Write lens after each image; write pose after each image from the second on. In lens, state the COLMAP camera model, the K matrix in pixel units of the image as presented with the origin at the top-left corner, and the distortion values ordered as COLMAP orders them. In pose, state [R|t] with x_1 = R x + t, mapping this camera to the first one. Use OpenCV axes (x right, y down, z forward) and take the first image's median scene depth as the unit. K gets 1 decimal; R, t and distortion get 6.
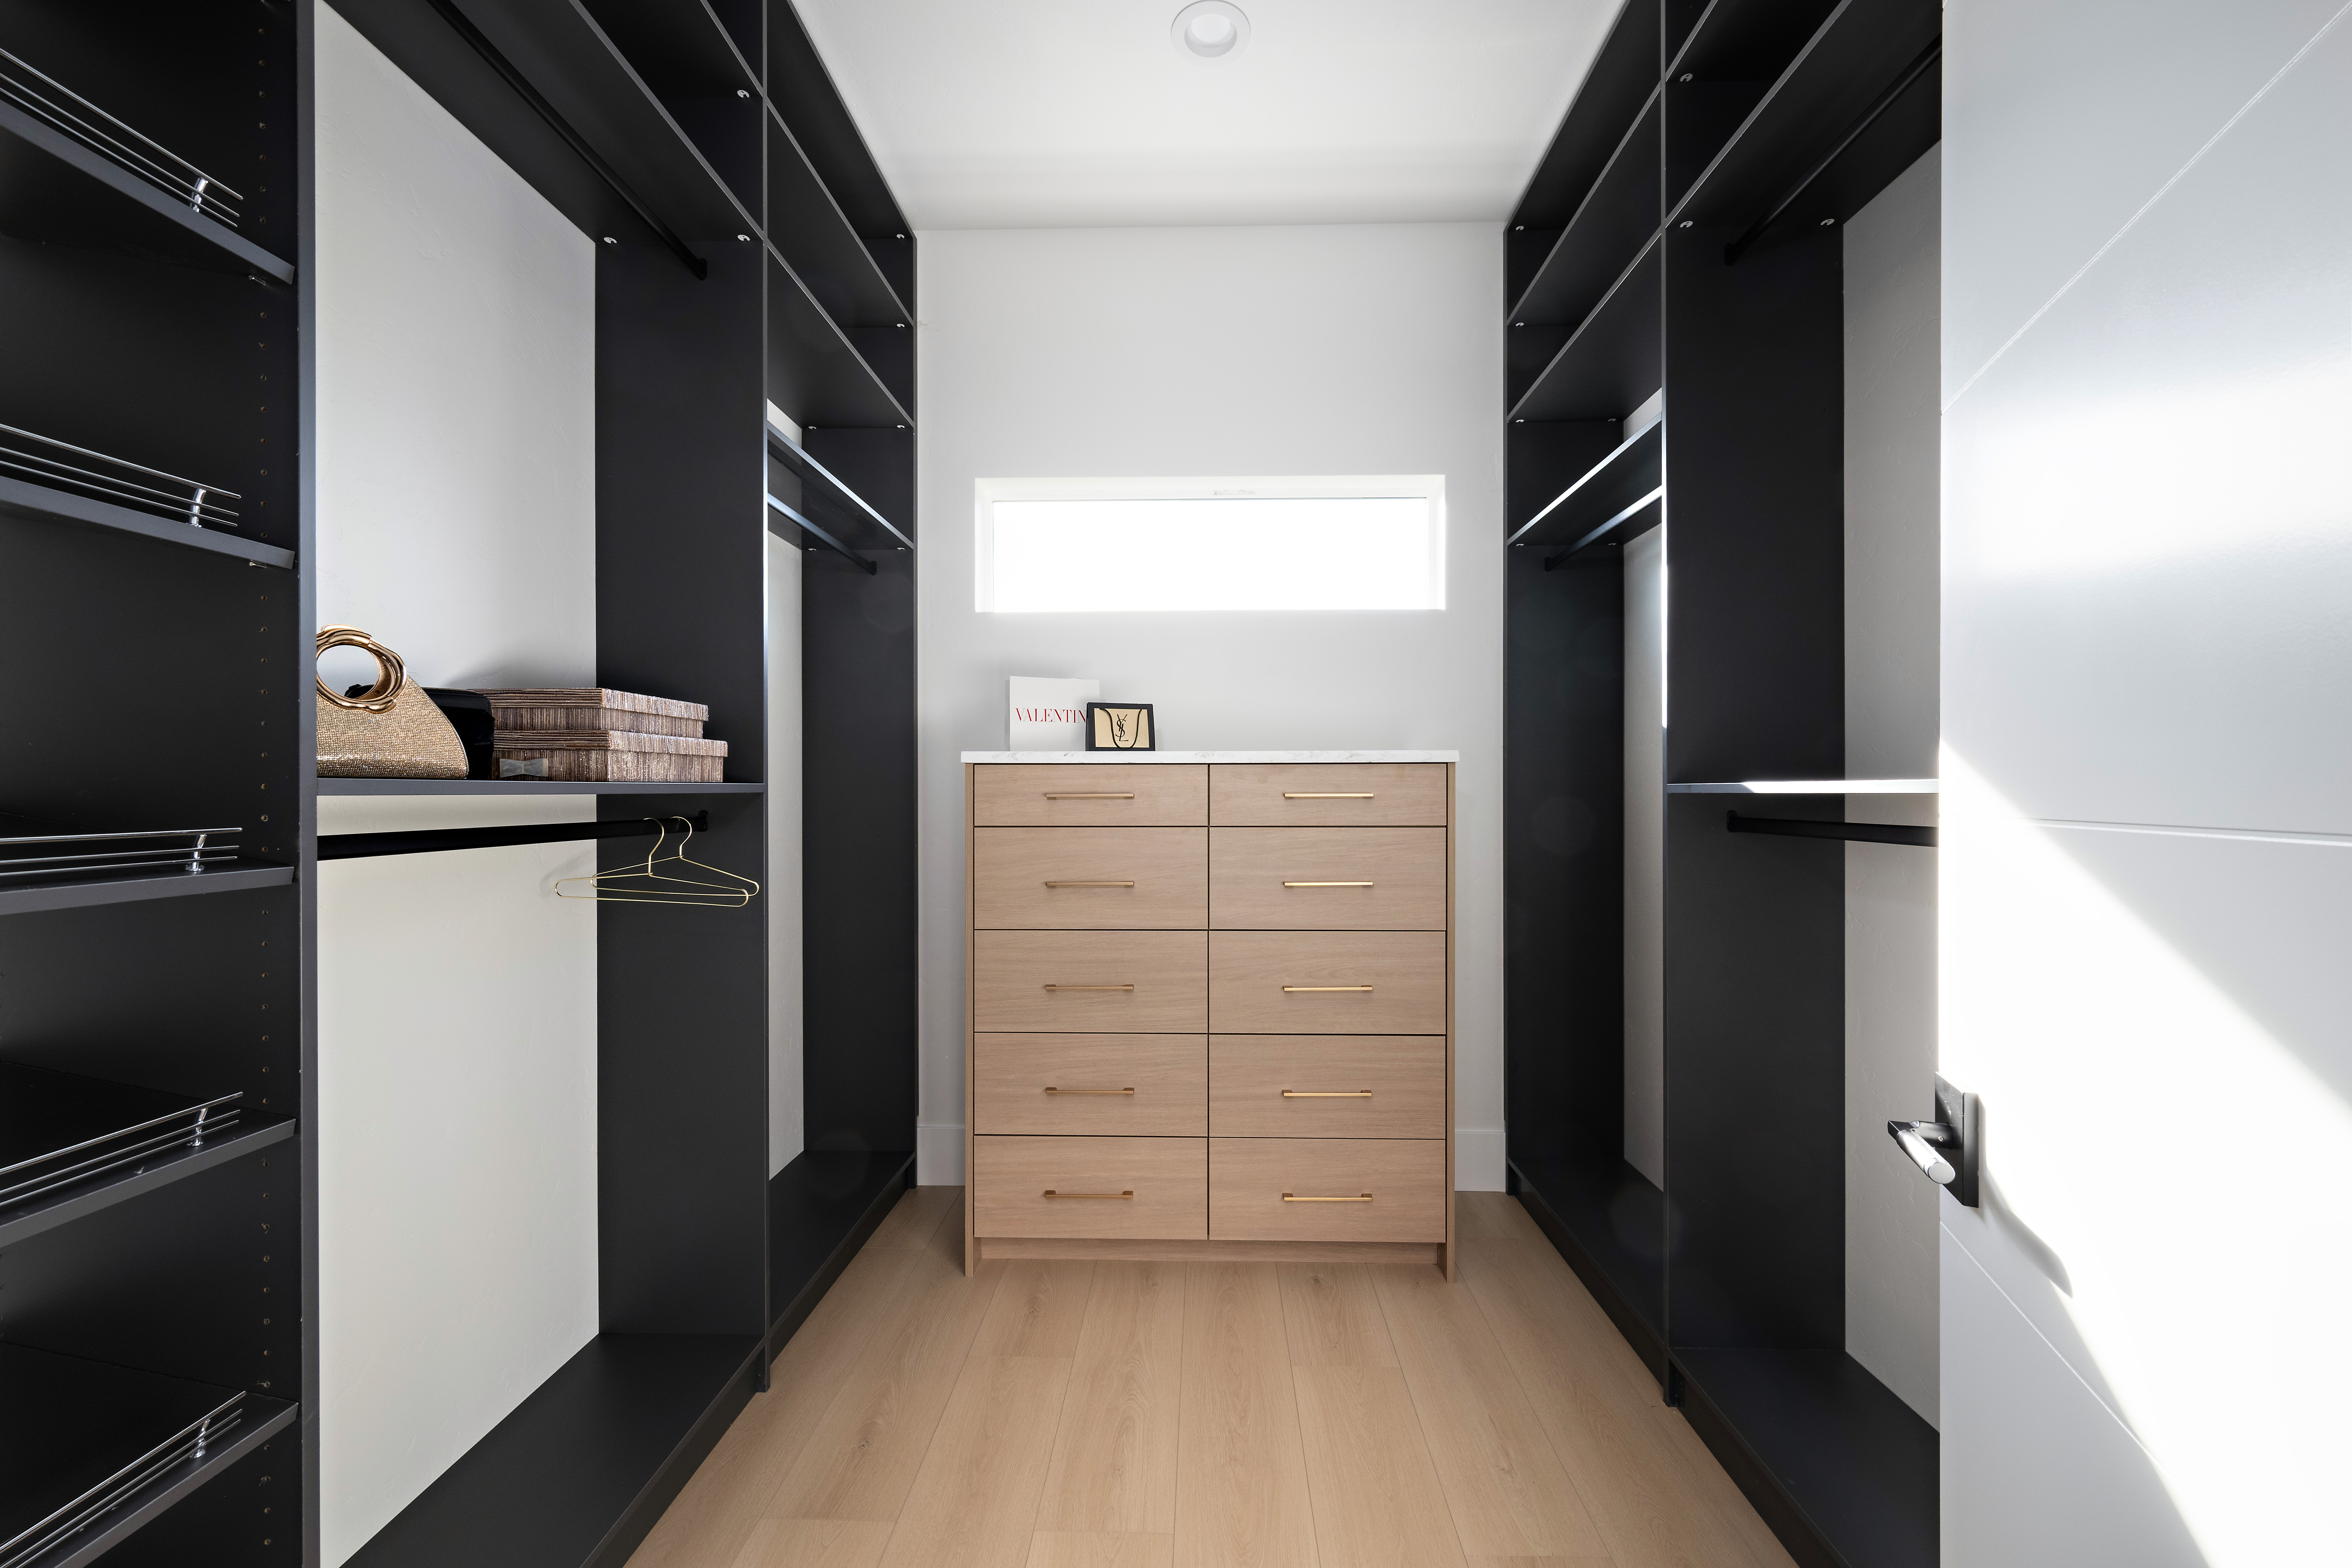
lens RADIAL K [[931.4, 0, 1168.5], [0, 931.4, 790.8], [0, 0, 1]] dist [-0.002120, 0.000048]
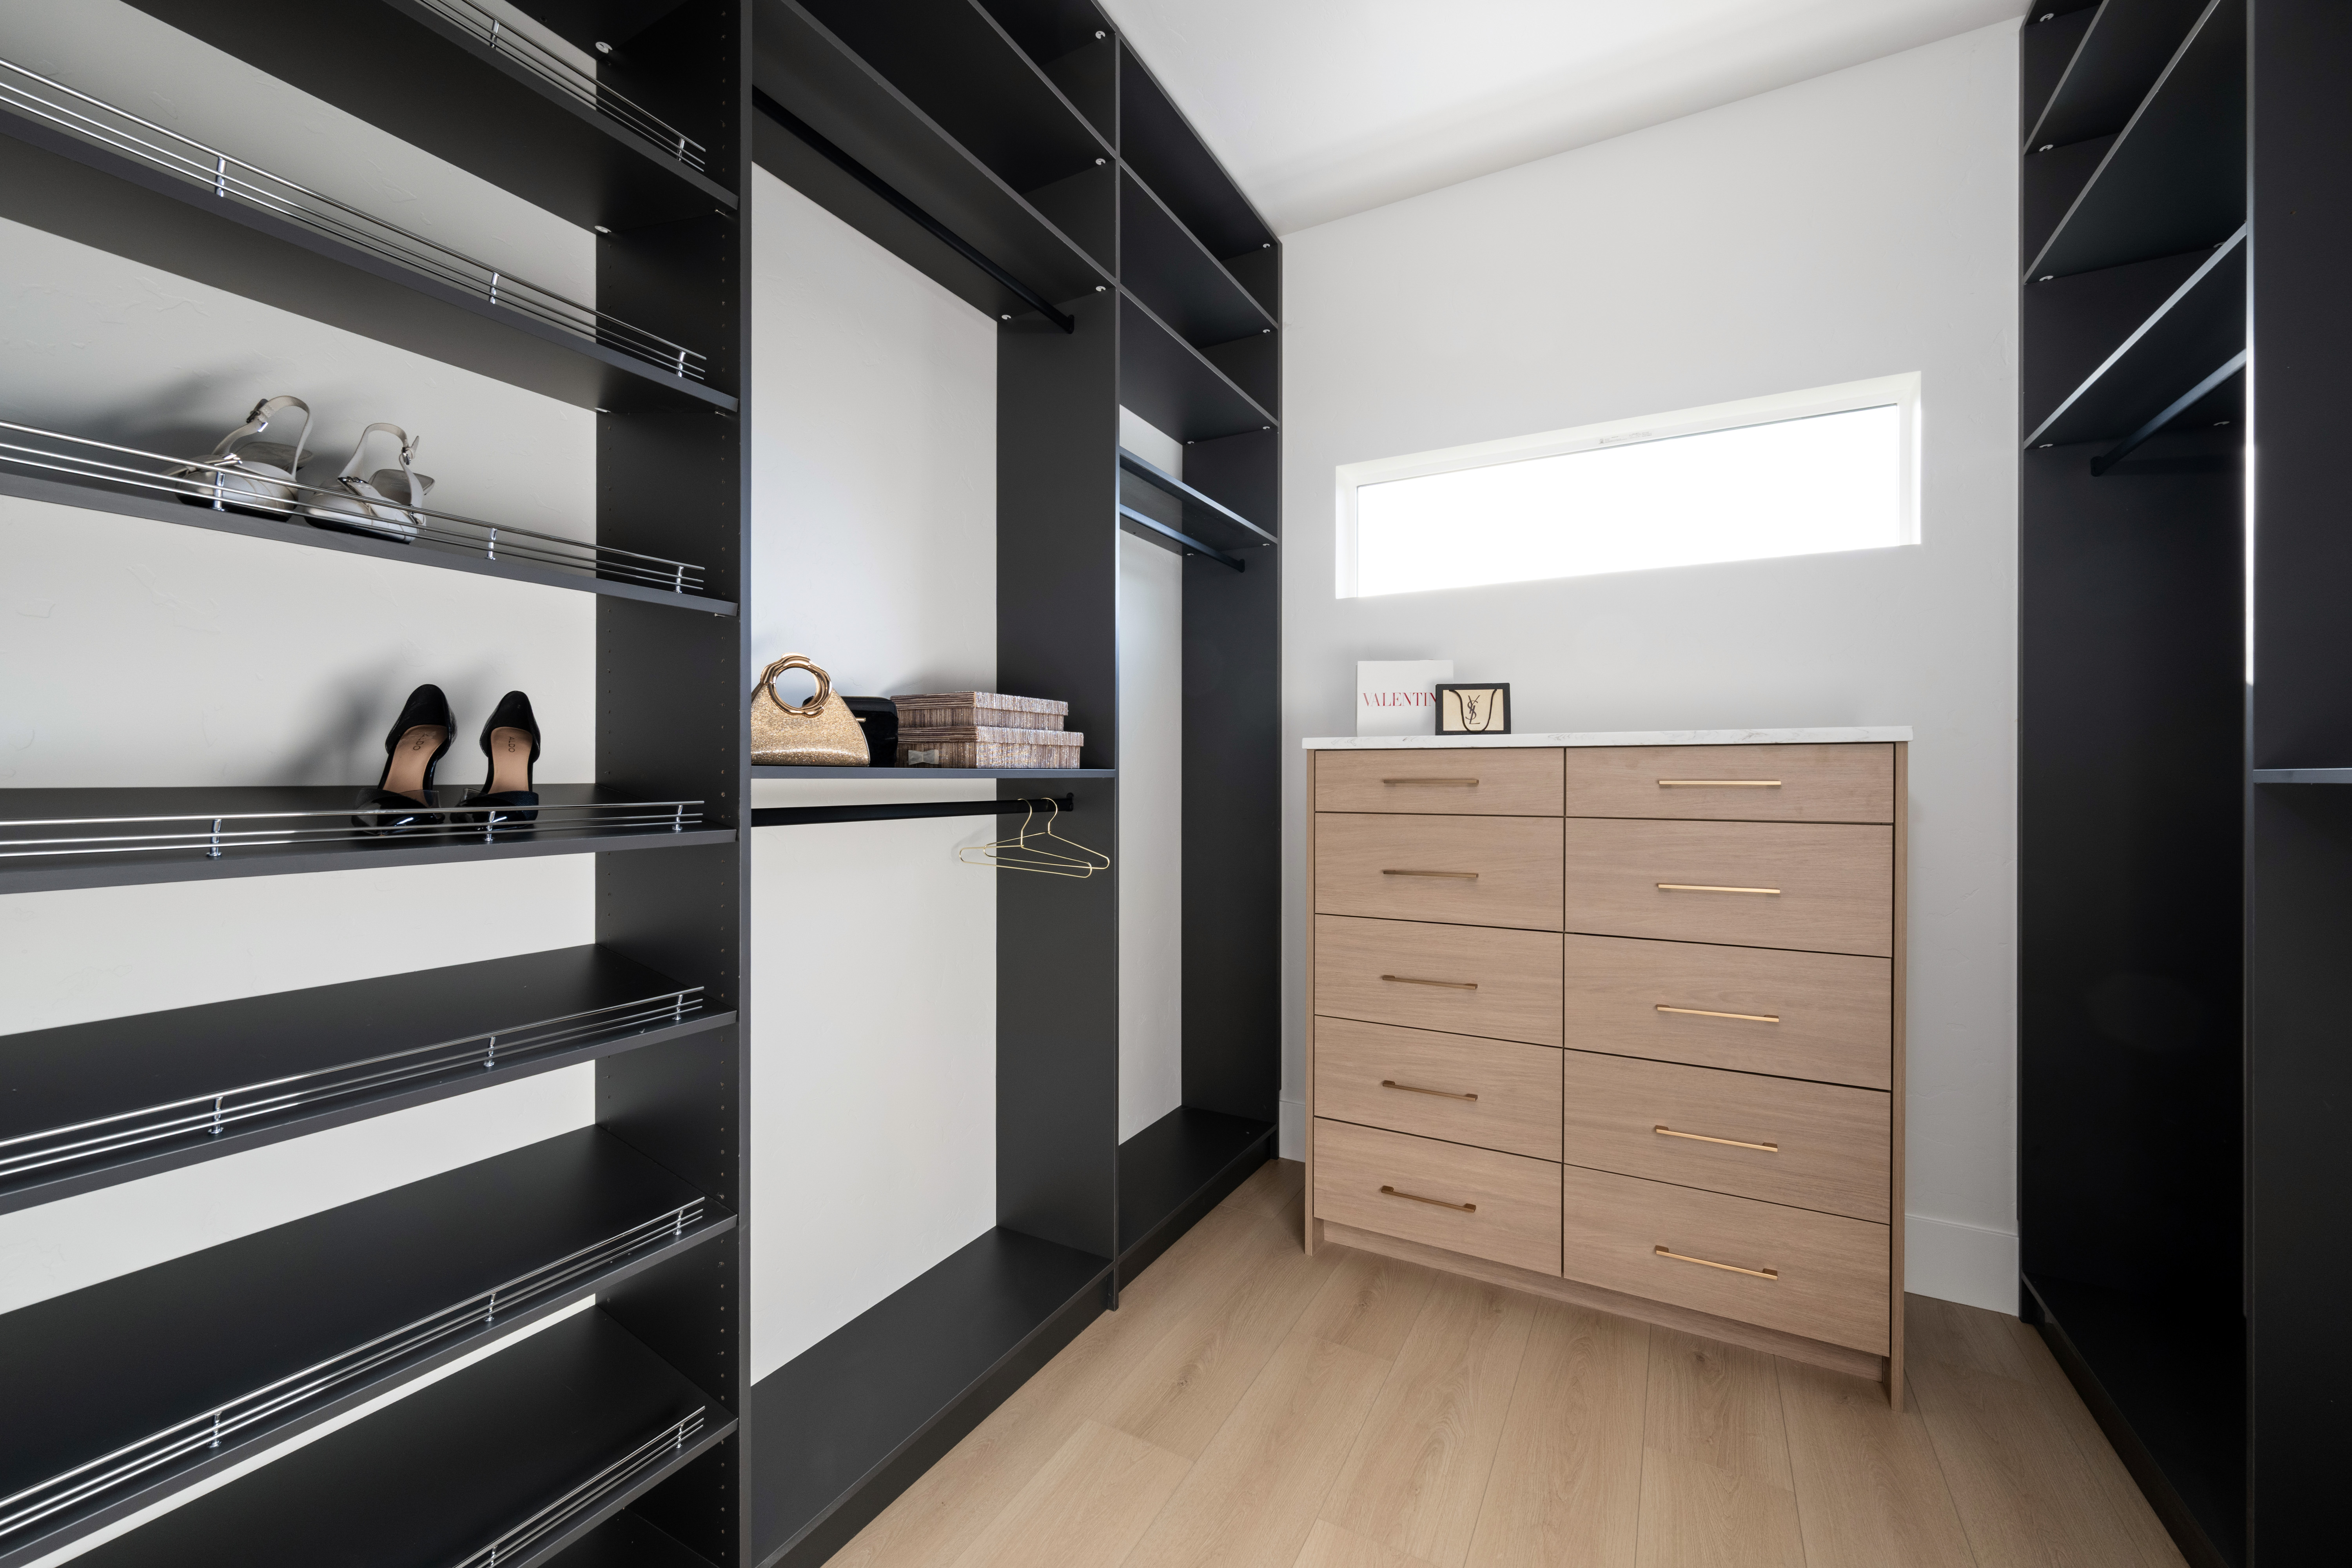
lens RADIAL K [[931.4, 0, 1155.7], [0, 931.4, 776.2], [0, 0, 1]] dist [-0.002120, 0.000048]
pose [[0.885104, 0.002159, -0.465389, 0.115434], [-0.002328, 0.999997, 0.000211, -0.000259], [0.465388, 0.000897, 0.885106, 0.024229]]
